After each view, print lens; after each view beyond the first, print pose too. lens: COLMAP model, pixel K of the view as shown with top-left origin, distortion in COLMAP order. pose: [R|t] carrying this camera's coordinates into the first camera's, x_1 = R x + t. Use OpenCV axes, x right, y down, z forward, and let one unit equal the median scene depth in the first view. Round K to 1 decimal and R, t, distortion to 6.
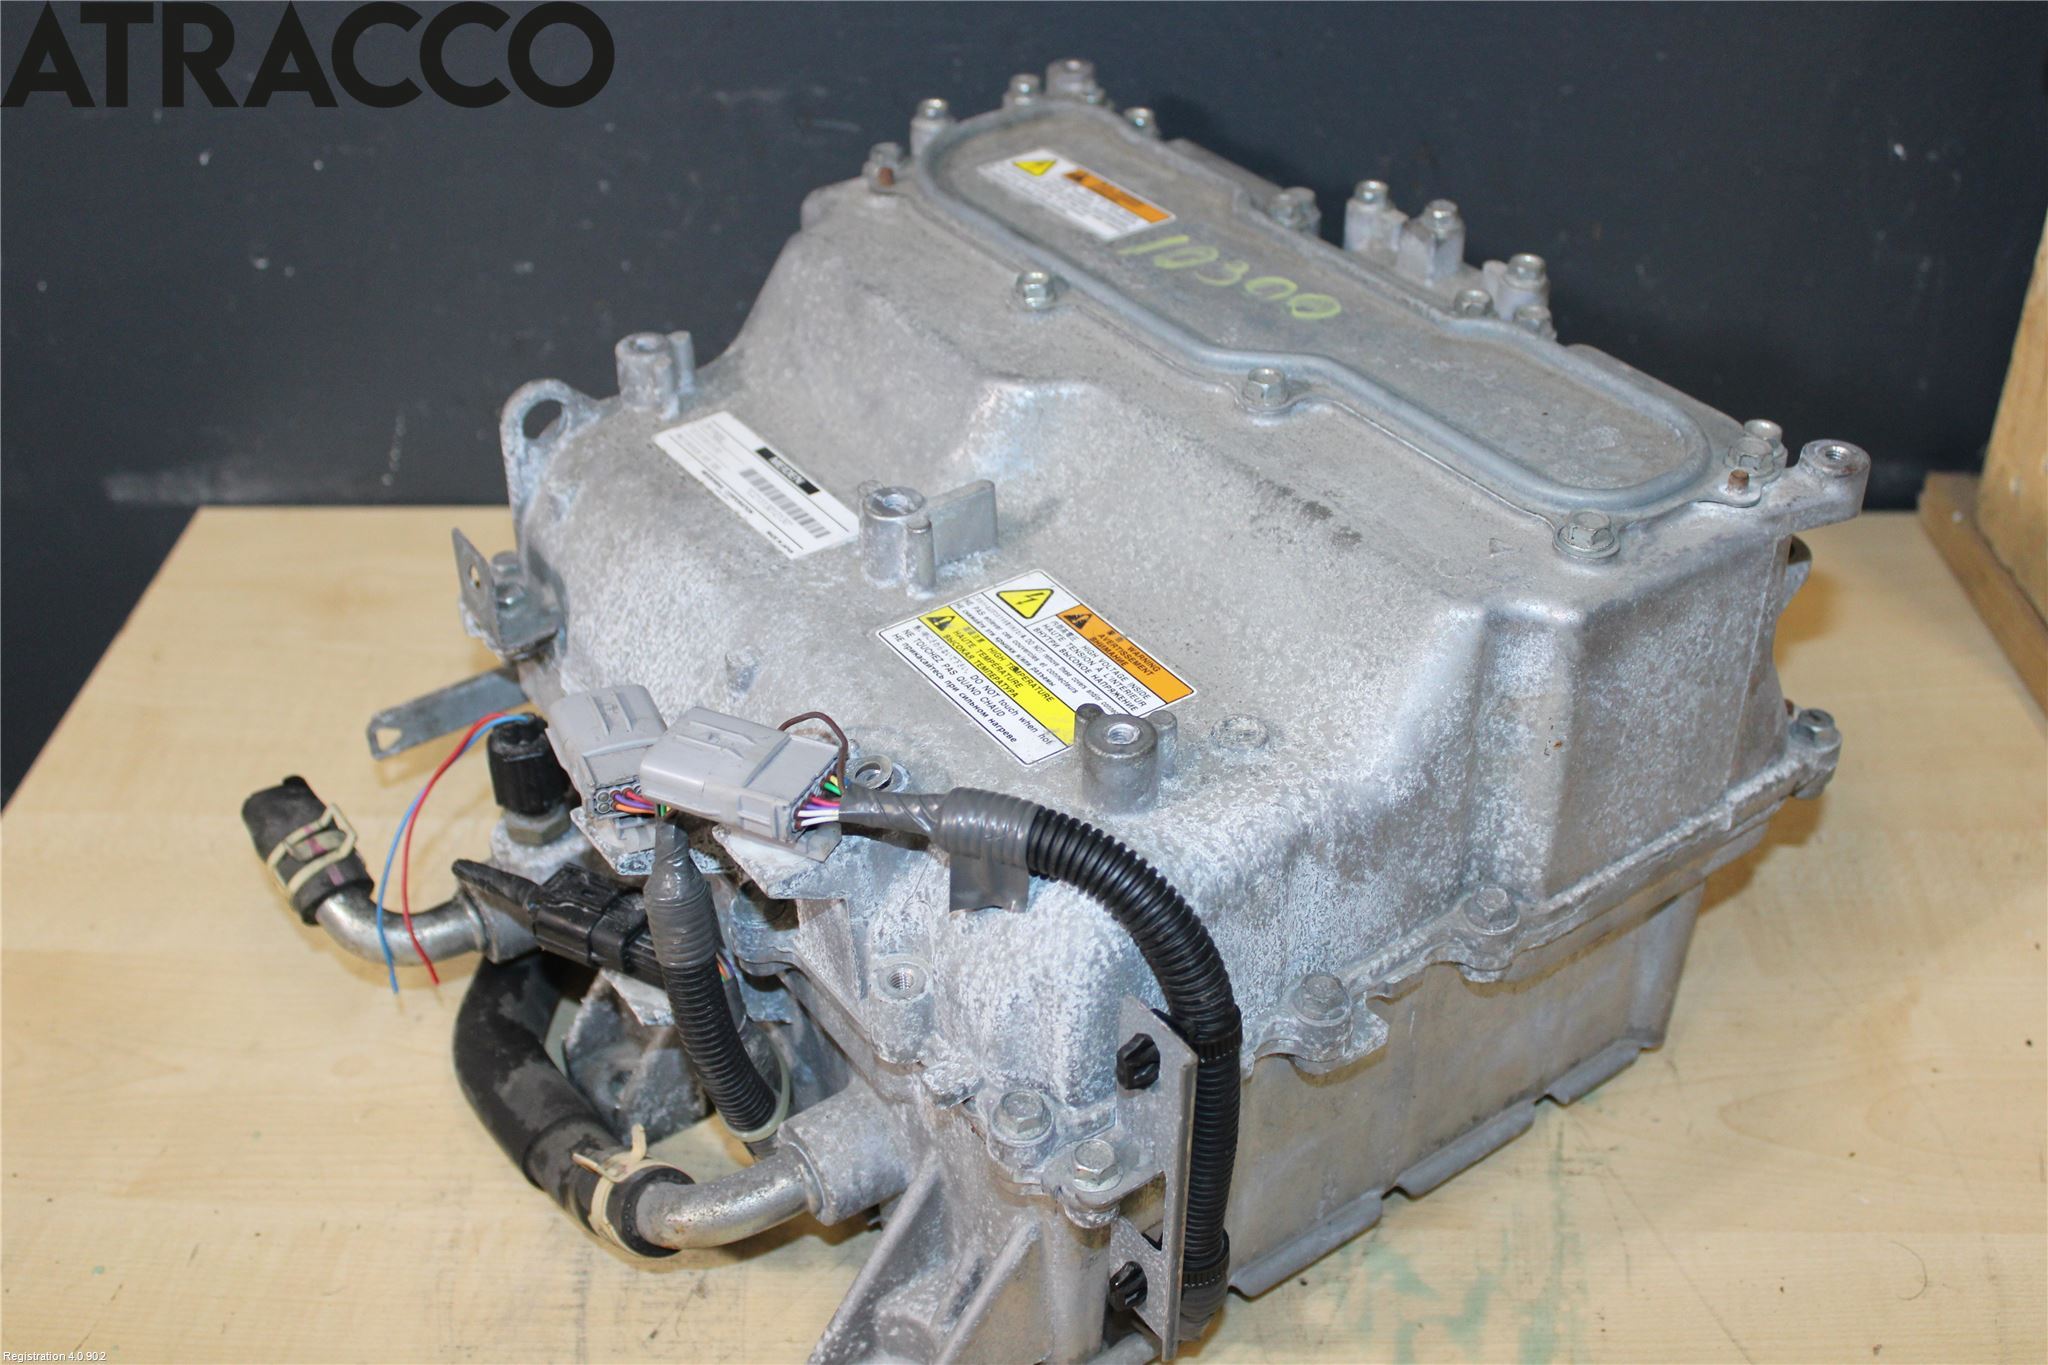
lens RADIAL K [[2268.9, 0, 1024.0], [0, 2268.9, 682.5], [0, 0, 1]] dist [-0.093720, 0.116118]
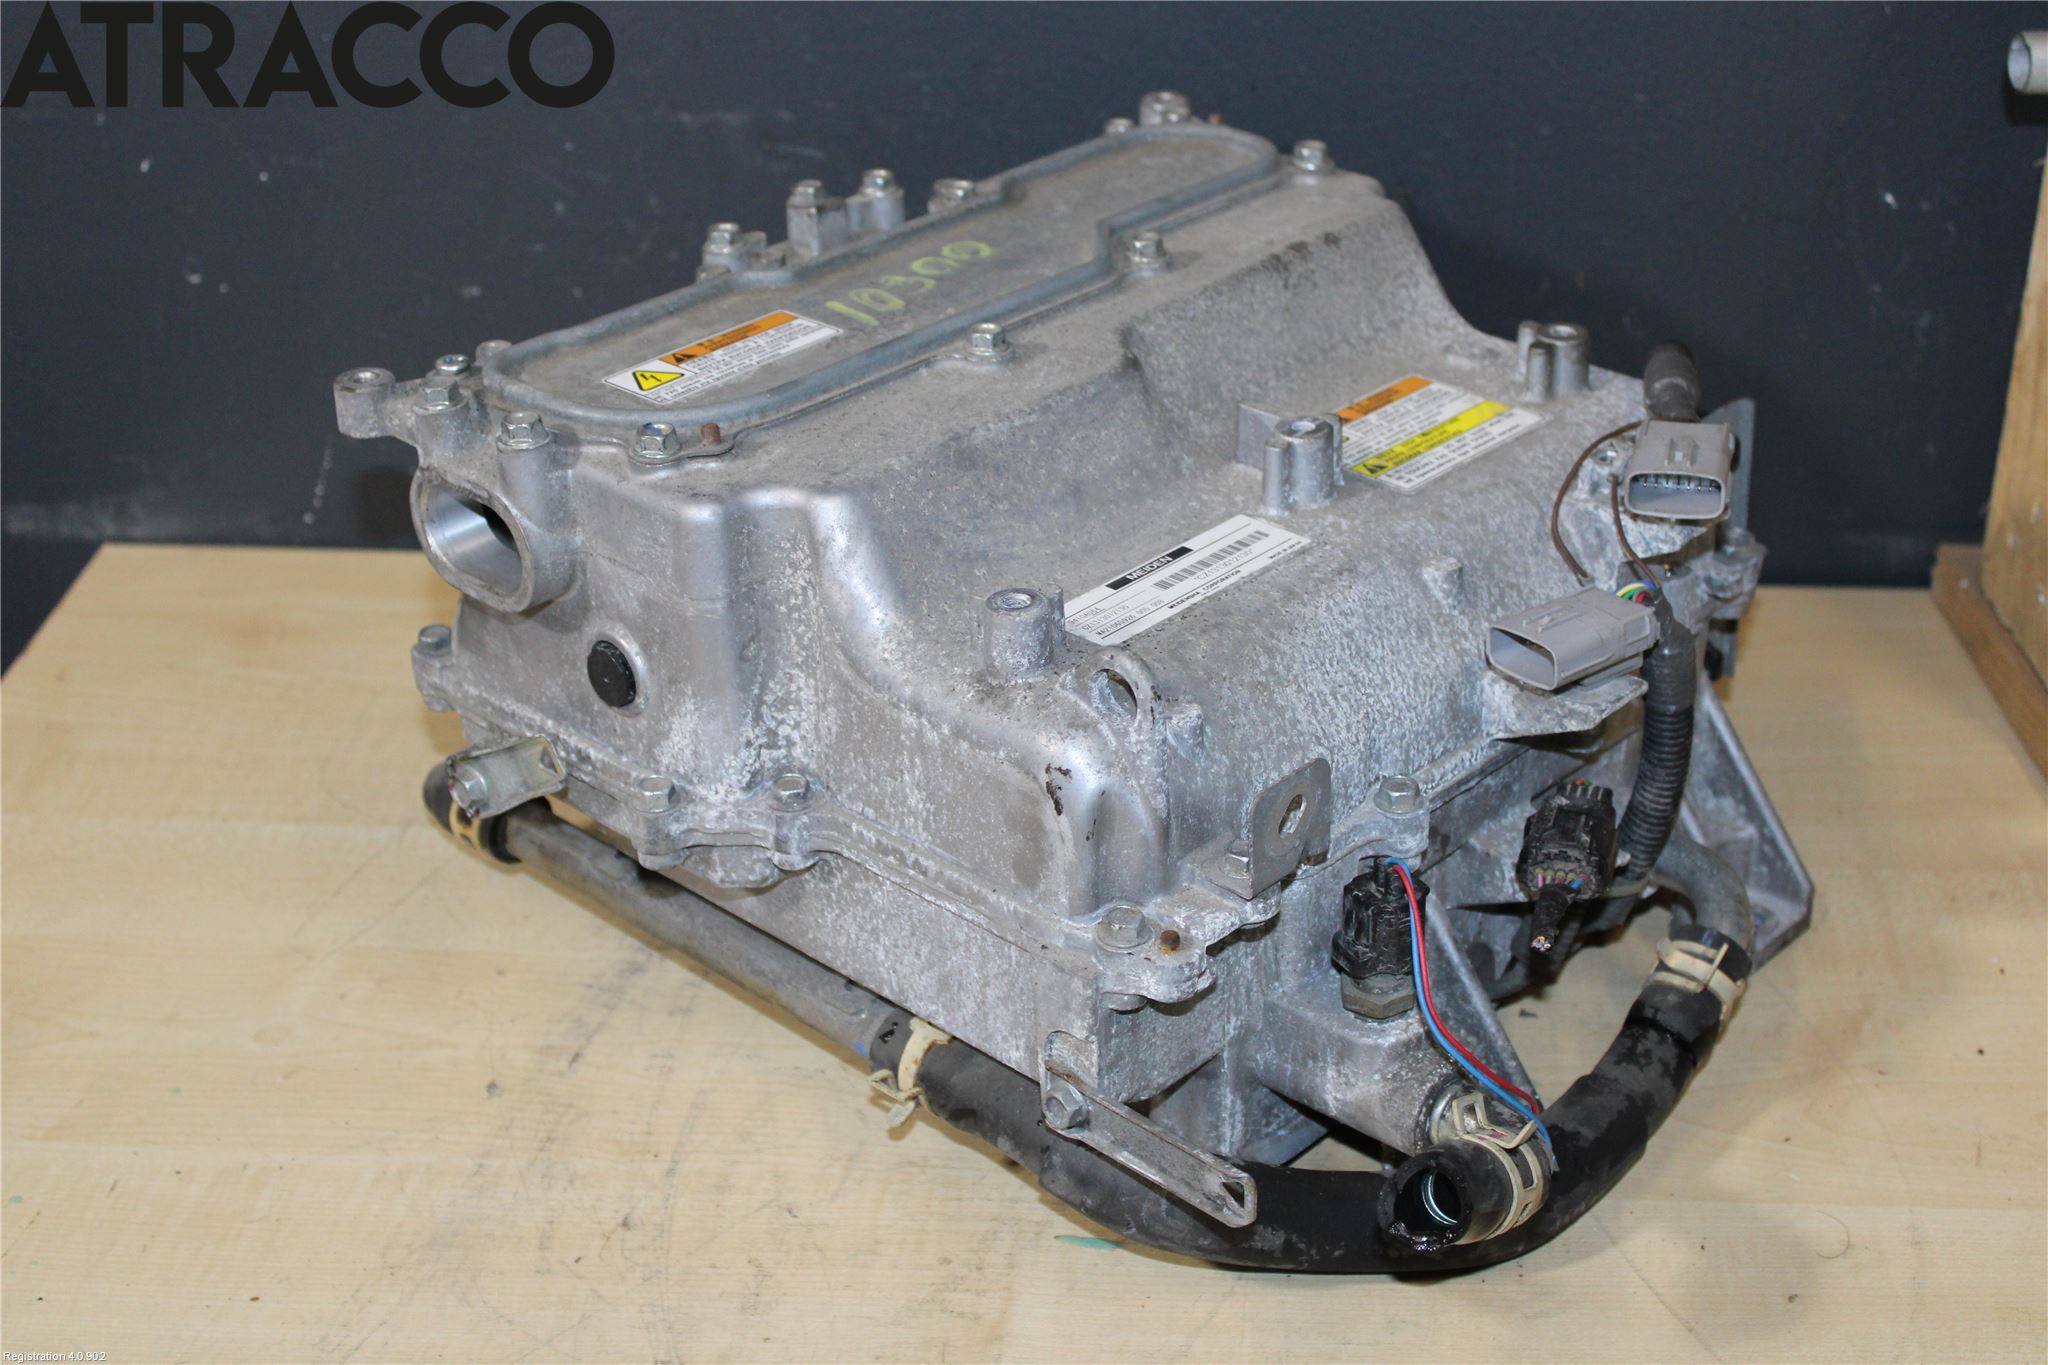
lens RADIAL K [[3013.7, 0, 1024.0], [0, 3013.7, 682.5], [0, 0, 1]] dist [-0.008090, 0.030274]
pose [[0.999614, 0.027786, -0.000836, 0.029409], [-0.027665, 0.991423, -0.127728, 0.205869], [-0.002720, 0.127702, 0.991809, -0.378468]]
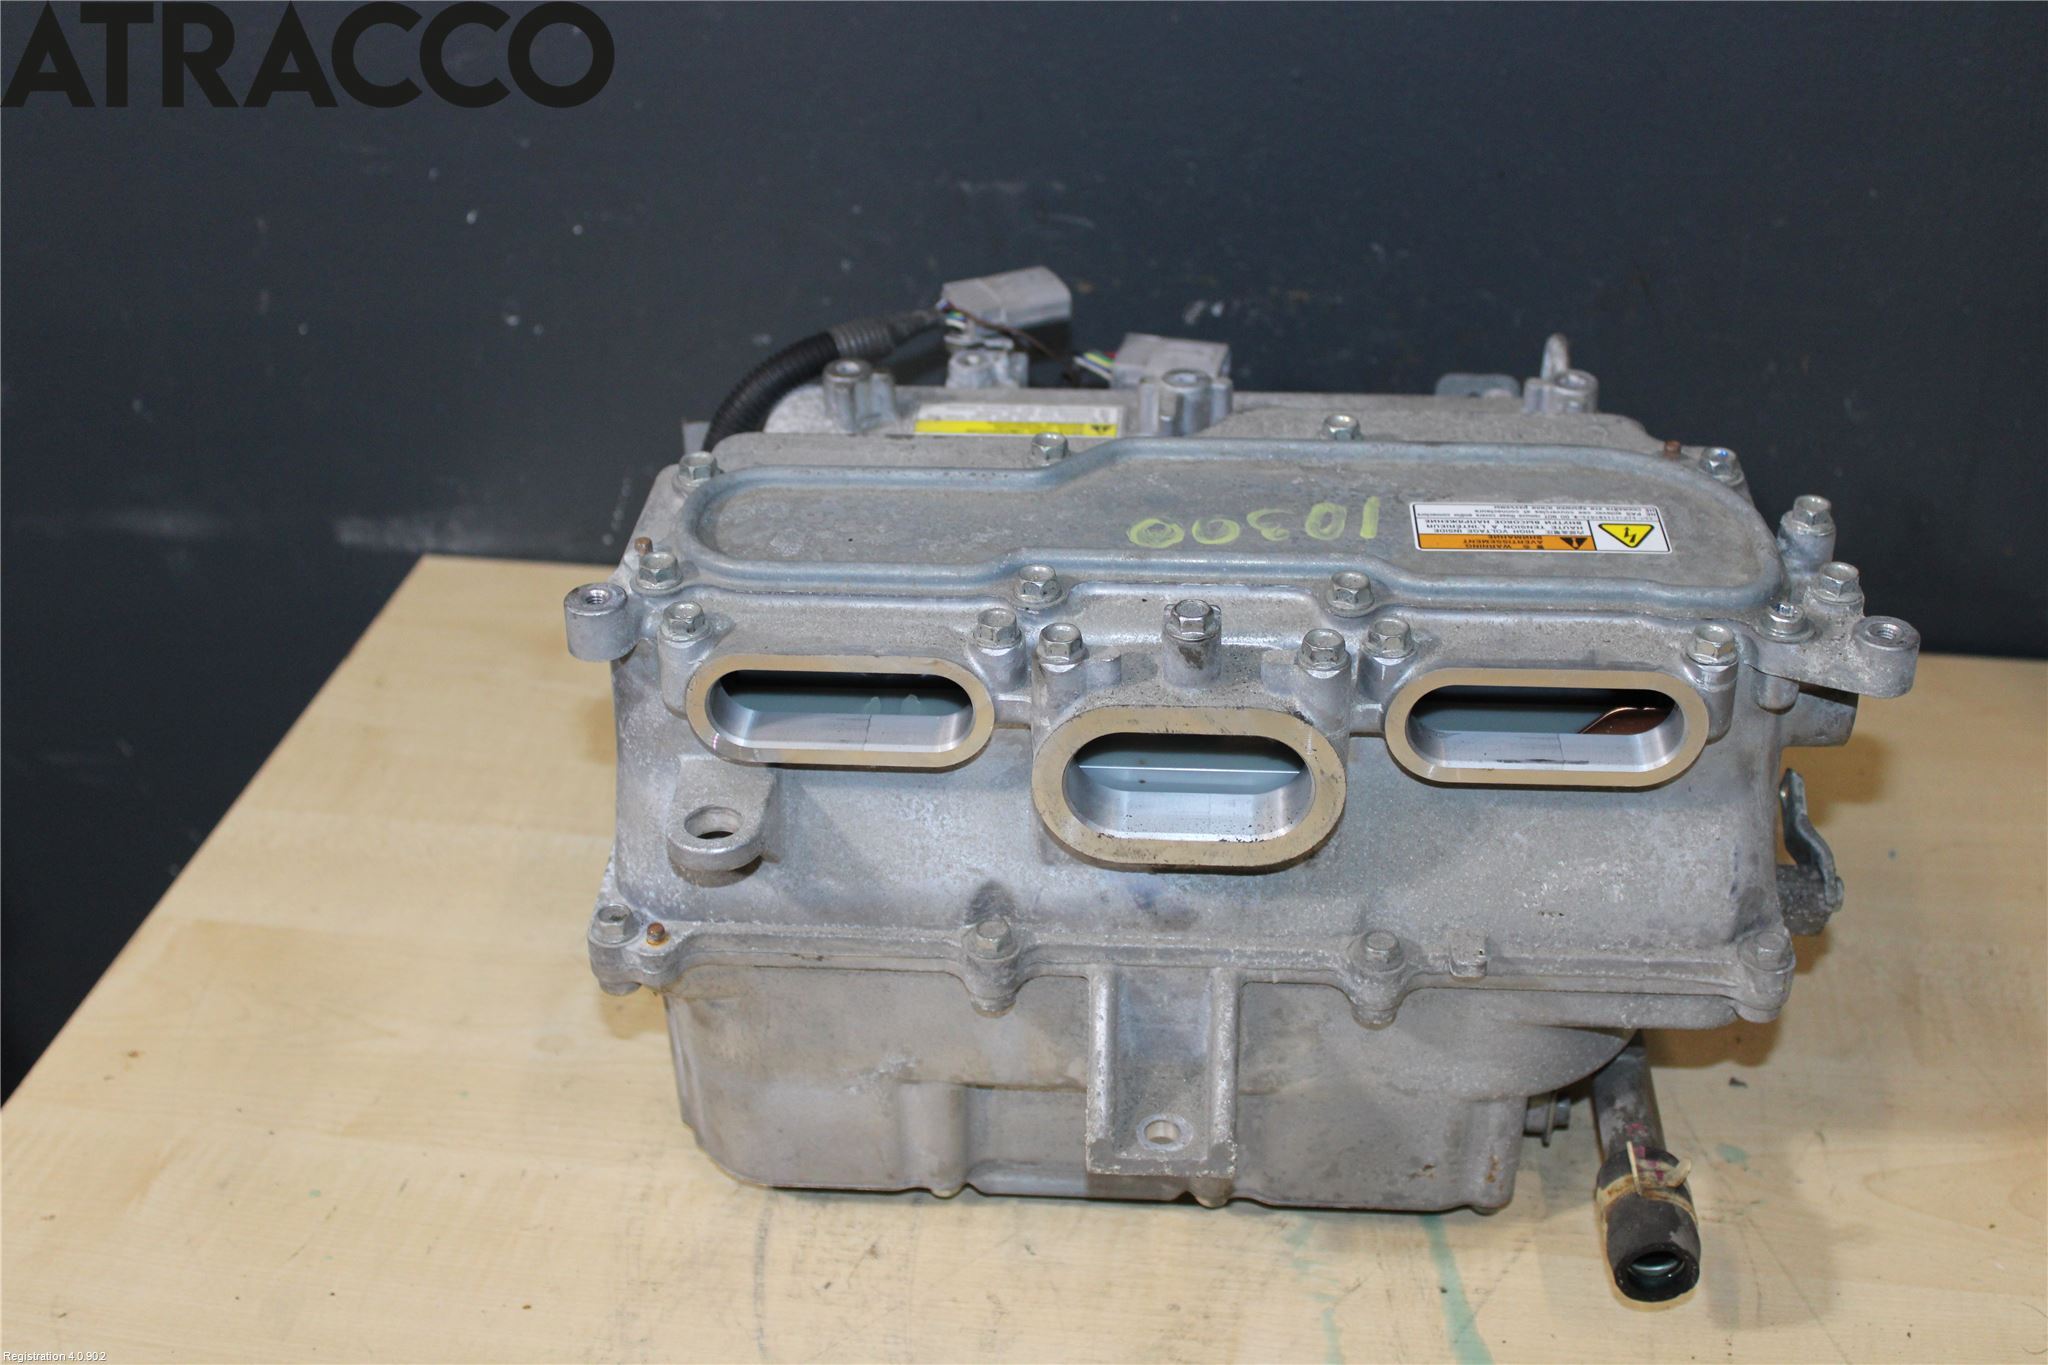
lens RADIAL K [[2611.7, 0, 1024.0], [0, 2611.7, 682.5], [0, 0, 1]] dist [-0.049581, 0.042001]
pose [[0.994705, 0.068486, -0.076625, 0.003161], [-0.076116, 0.991914, -0.101548, 0.127977], [0.069051, 0.106843, 0.991875, -0.254416]]
